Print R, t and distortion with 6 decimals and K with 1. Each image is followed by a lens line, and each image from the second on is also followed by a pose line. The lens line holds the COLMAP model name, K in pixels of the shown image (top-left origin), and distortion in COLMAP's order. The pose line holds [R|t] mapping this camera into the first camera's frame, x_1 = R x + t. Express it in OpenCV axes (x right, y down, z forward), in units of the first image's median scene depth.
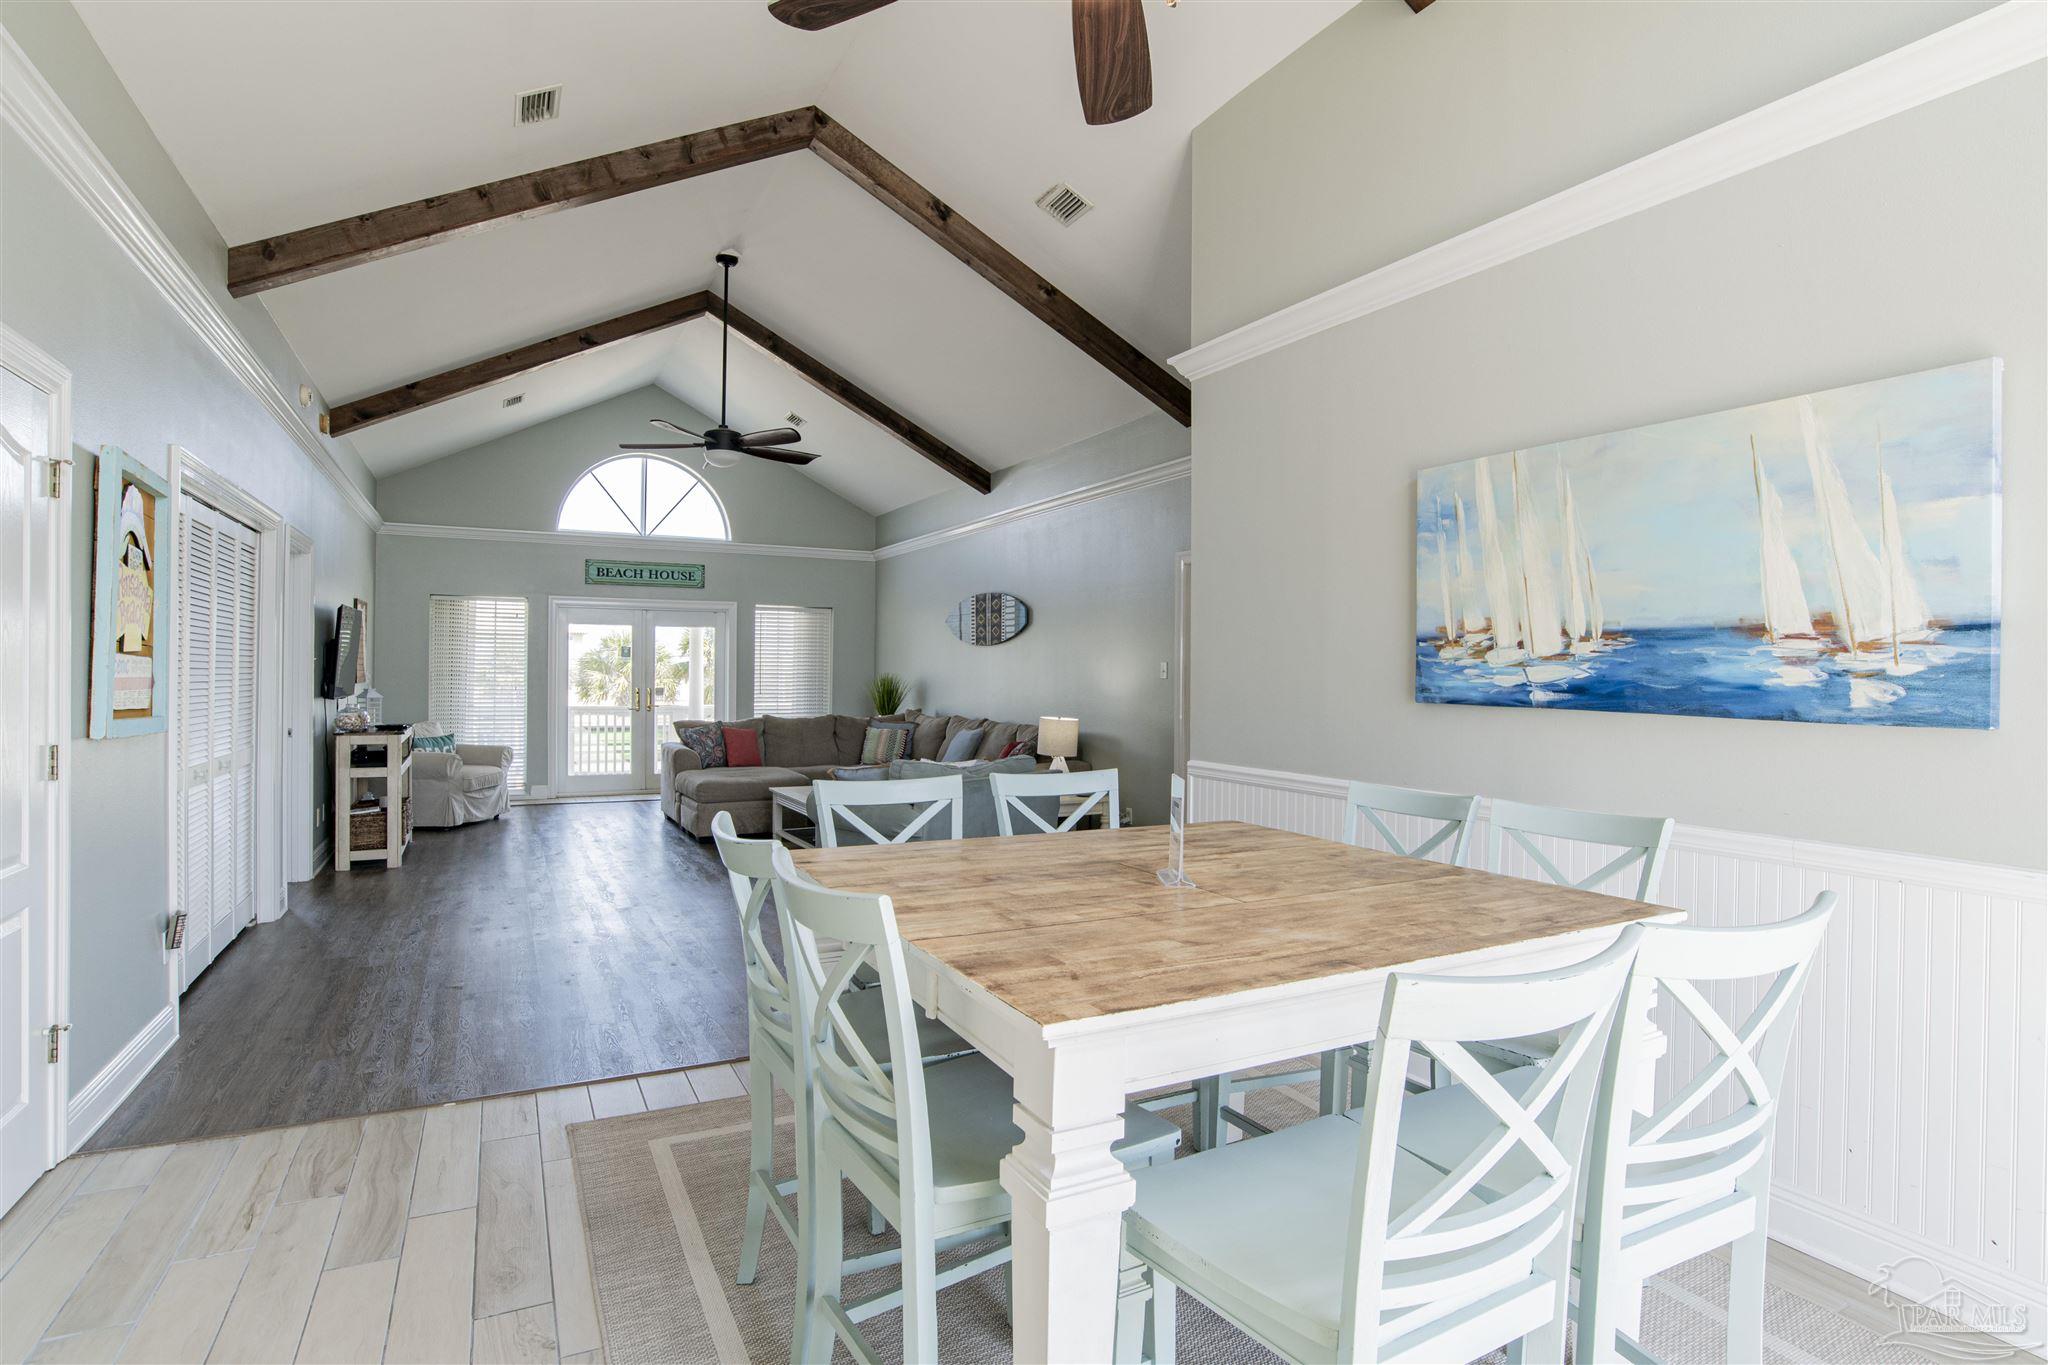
lens RADIAL K [[1061.9, 0, 1036.1], [0, 1061.9, 668.1], [0, 0, 1]] dist [-0.044363, 0.001922]
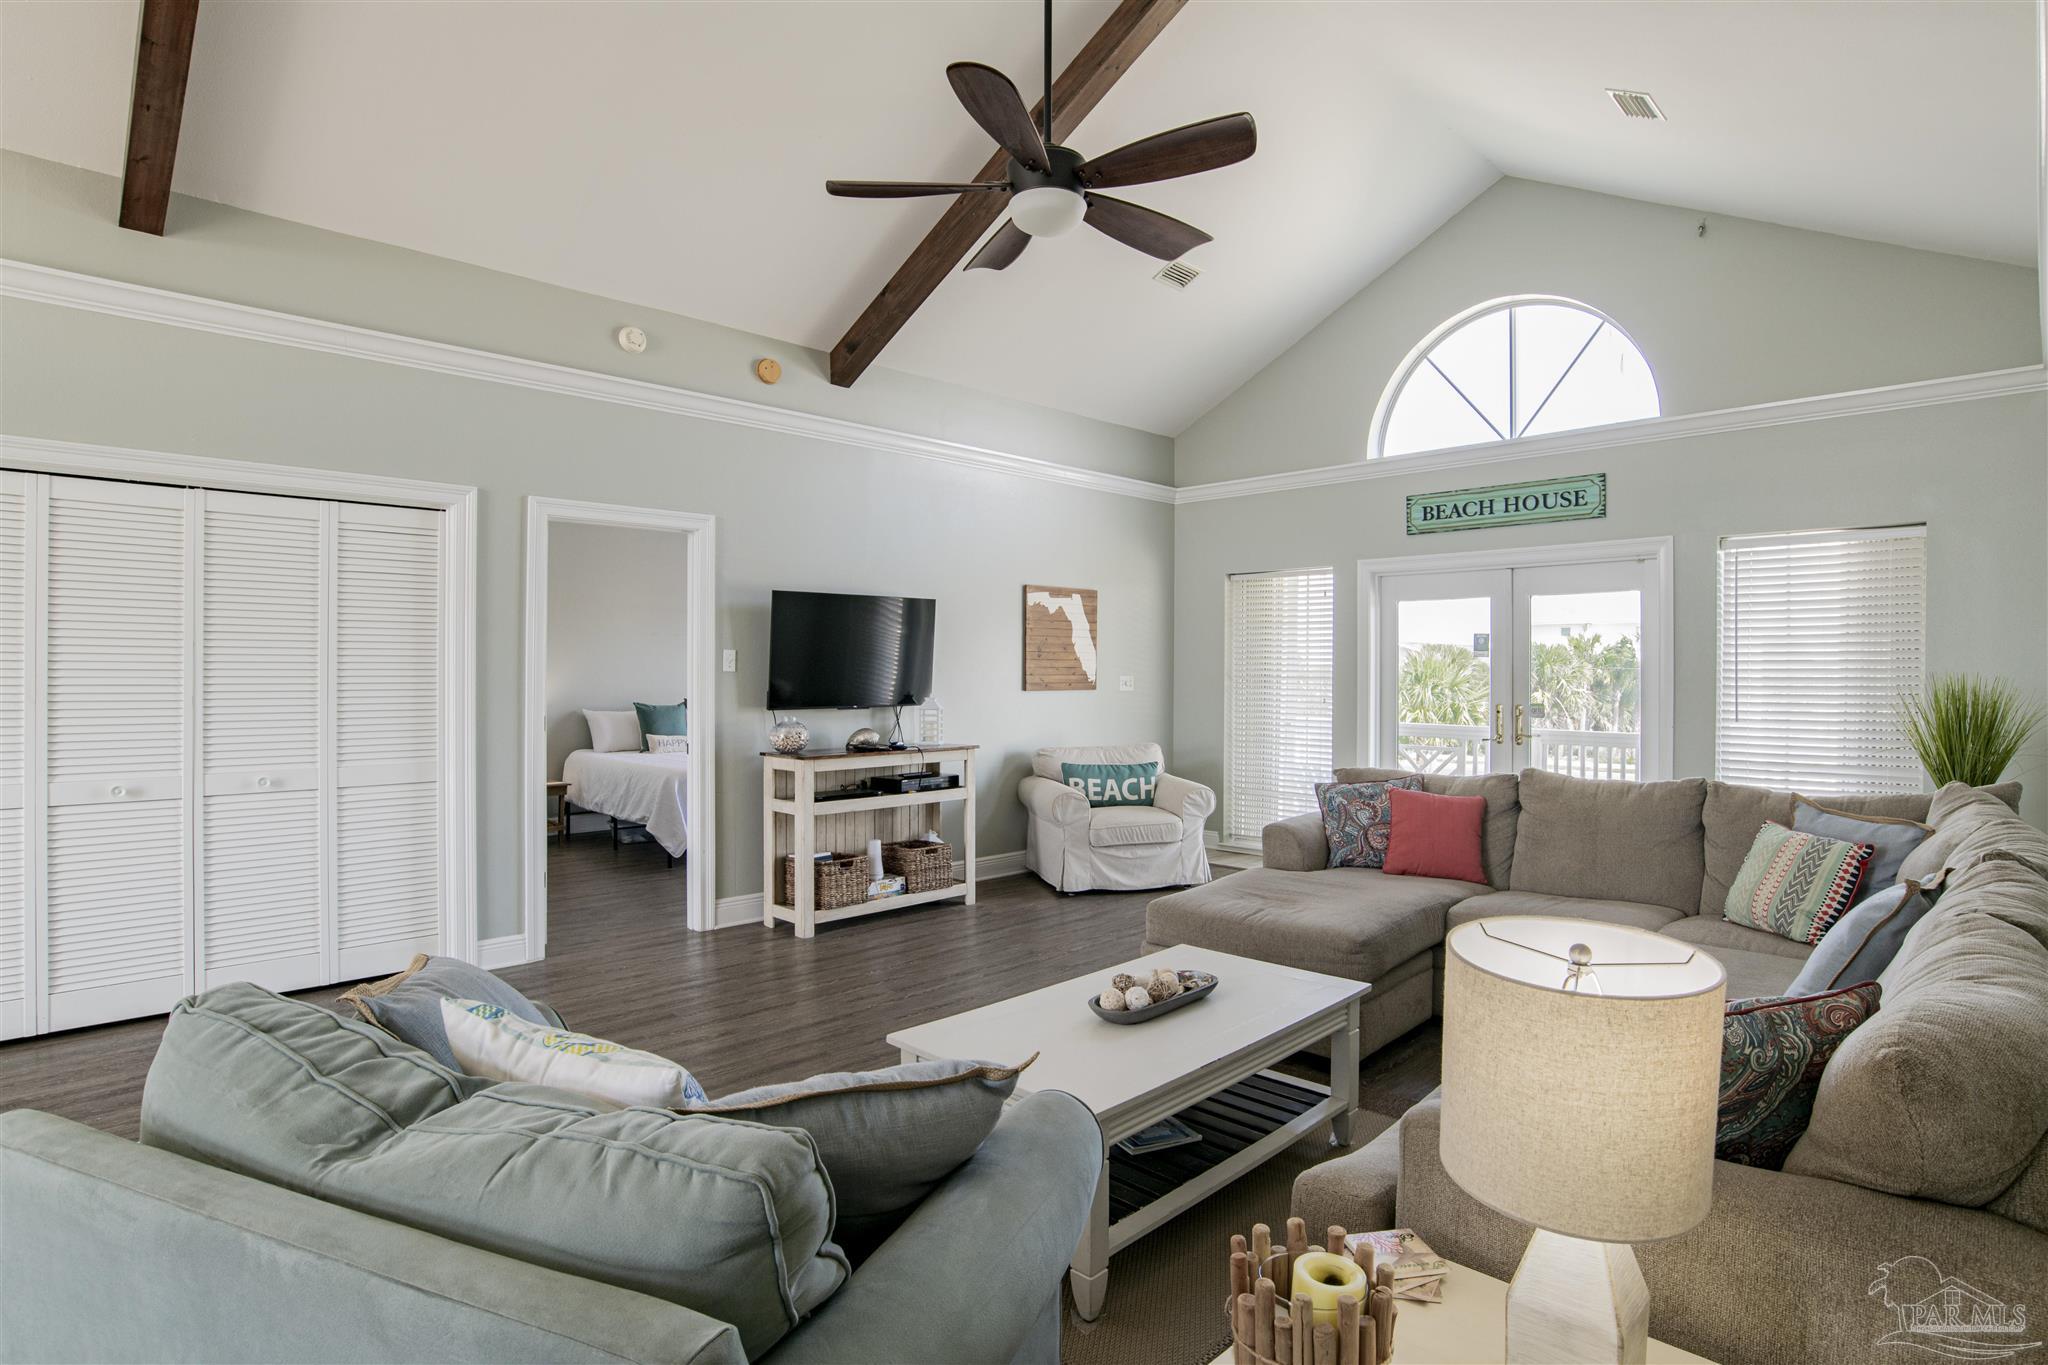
lens RADIAL K [[1061.9, 0, 1036.1], [0, 1061.9, 668.1], [0, 0, 1]] dist [-0.044363, 0.001922]
pose [[0.301674, -0.009911, -0.953360, 0.115176], [0.003891, 0.999950, -0.009164, 0.004082], [0.953403, -0.000945, 0.301698, 0.677305]]
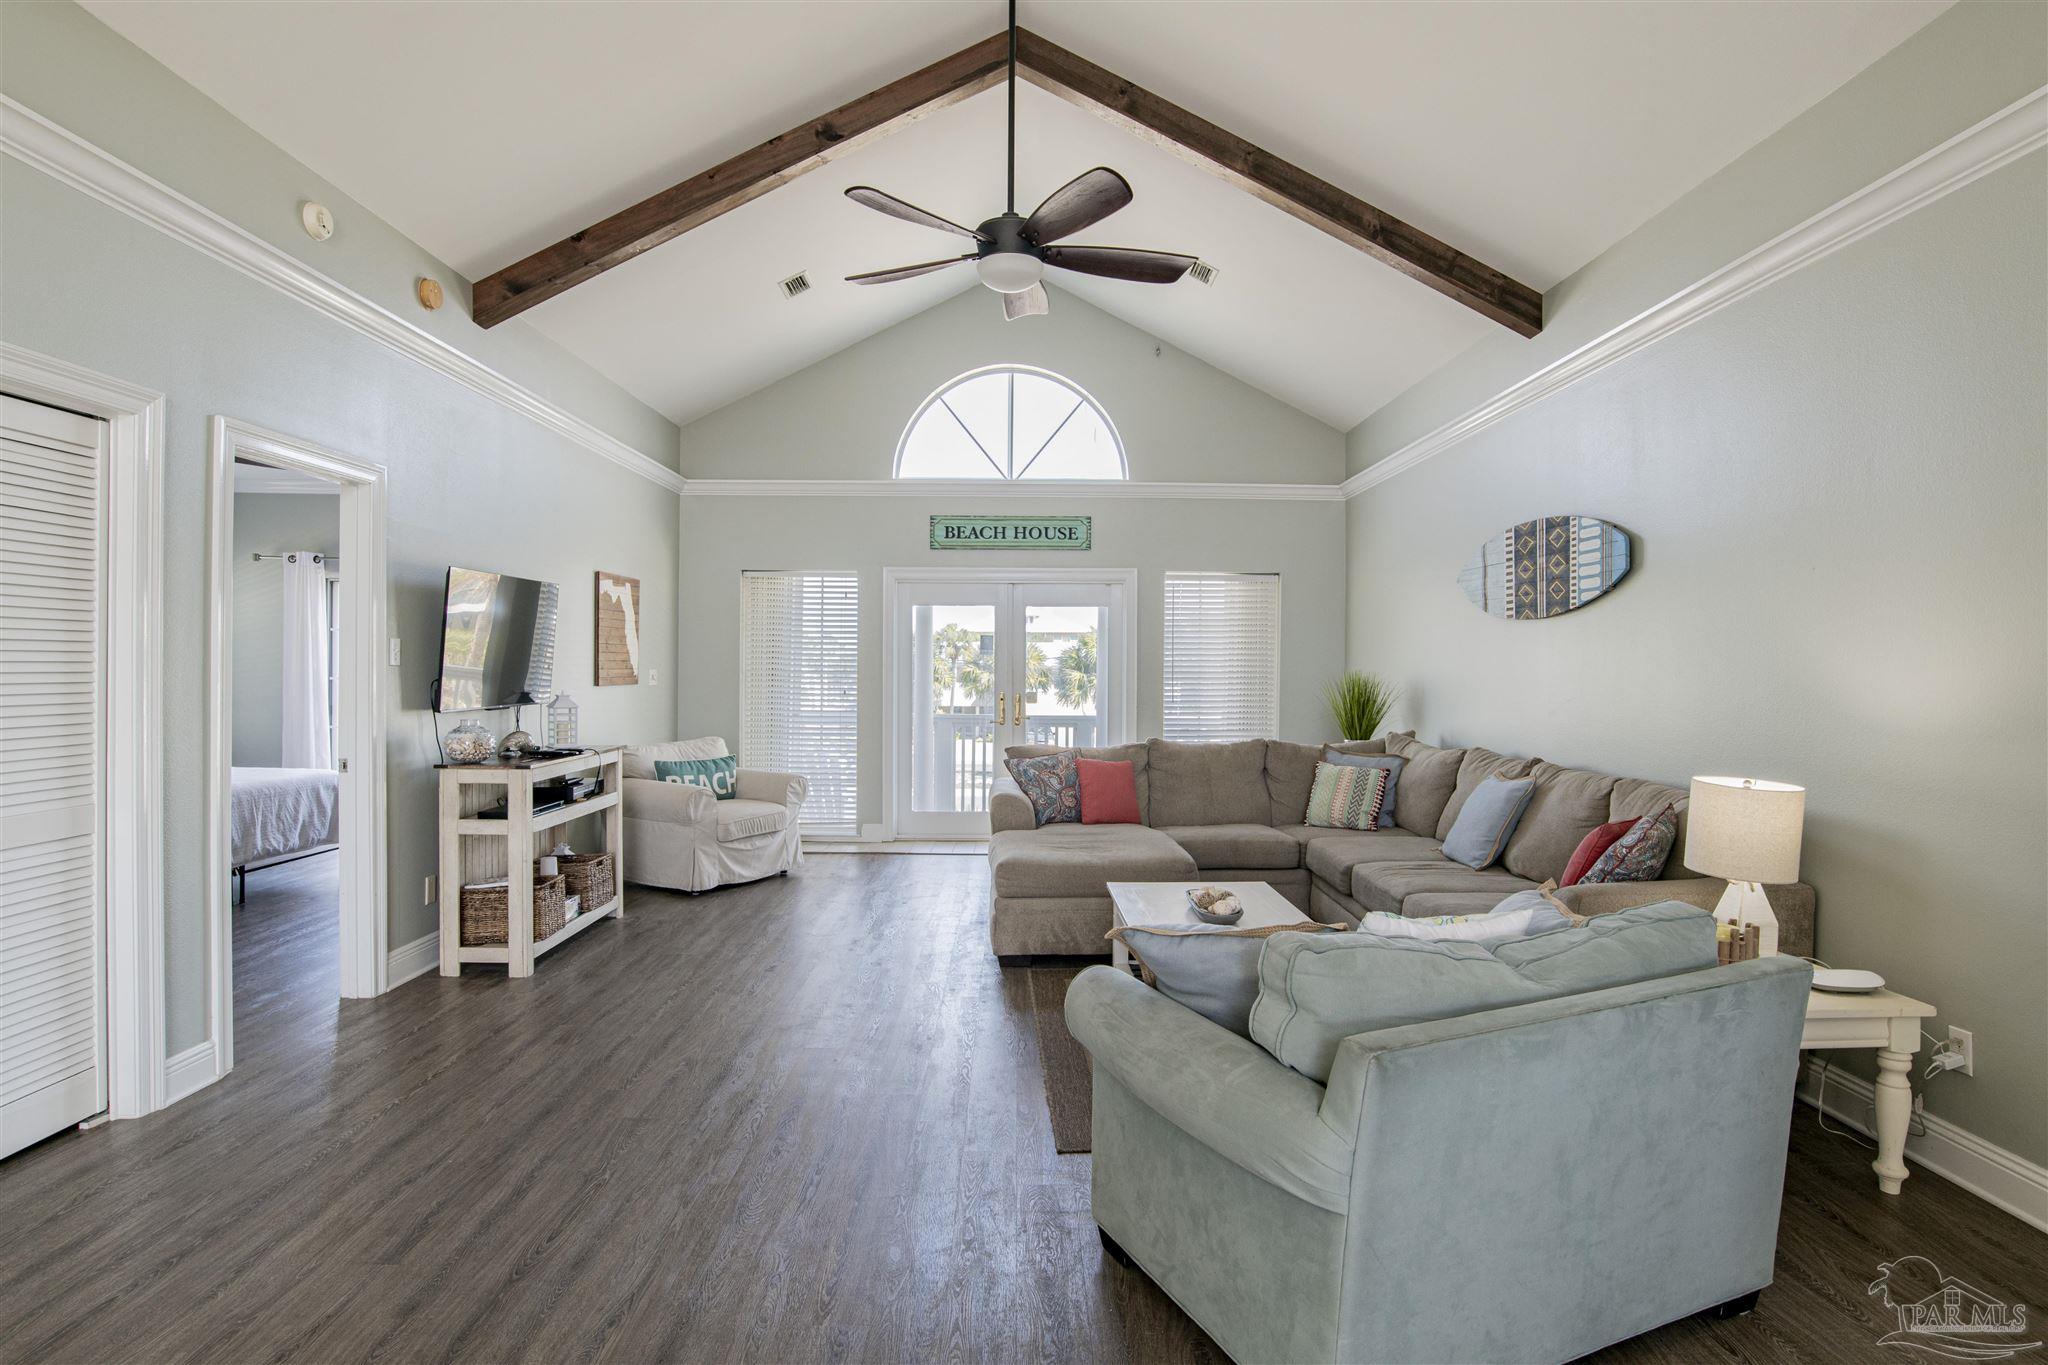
lens RADIAL K [[1094.4, 0, 1031.1], [0, 1094.4, 667.3], [0, 0, 1]] dist [-0.042686, 0.001408]
pose [[0.891812, -0.002791, -0.452399, -0.027239], [0.002991, 0.999995, -0.000272, 0.002169], [0.452397, -0.001110, 0.891816, 0.402376]]
